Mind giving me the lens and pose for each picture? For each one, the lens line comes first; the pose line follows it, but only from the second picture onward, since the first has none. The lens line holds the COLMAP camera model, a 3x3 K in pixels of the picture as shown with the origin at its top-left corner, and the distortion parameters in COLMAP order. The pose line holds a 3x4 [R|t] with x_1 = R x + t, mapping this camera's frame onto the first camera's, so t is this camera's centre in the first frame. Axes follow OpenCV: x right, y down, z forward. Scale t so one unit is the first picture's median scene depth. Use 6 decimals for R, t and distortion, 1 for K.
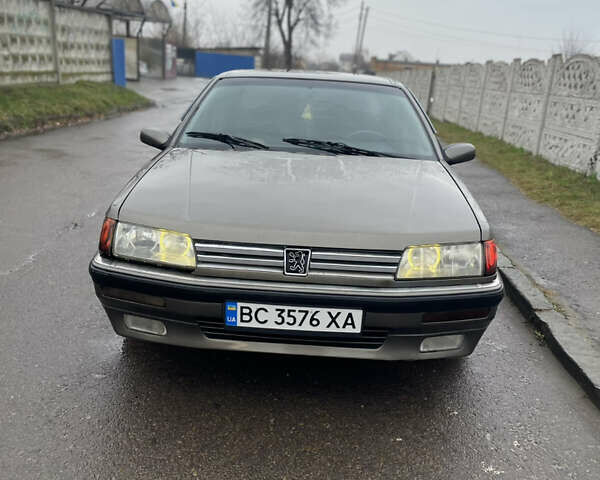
lens RADIAL K [[597.7, 0, 298.6], [0, 597.7, 241.9], [0, 0, 1]] dist [0.050917, 0.000000]
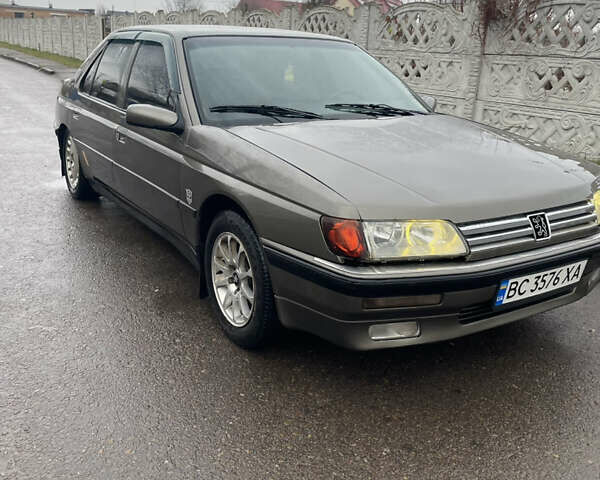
lens RADIAL K [[597.7, 0, 298.8], [0, 597.7, 235.7], [0, 0, 1]] dist [0.050917, 0.000000]
pose [[0.837319, -0.195639, 0.510512, -0.802639], [0.160093, 0.980589, 0.113206, -0.121568], [-0.522750, -0.013060, 0.852386, 0.329619]]
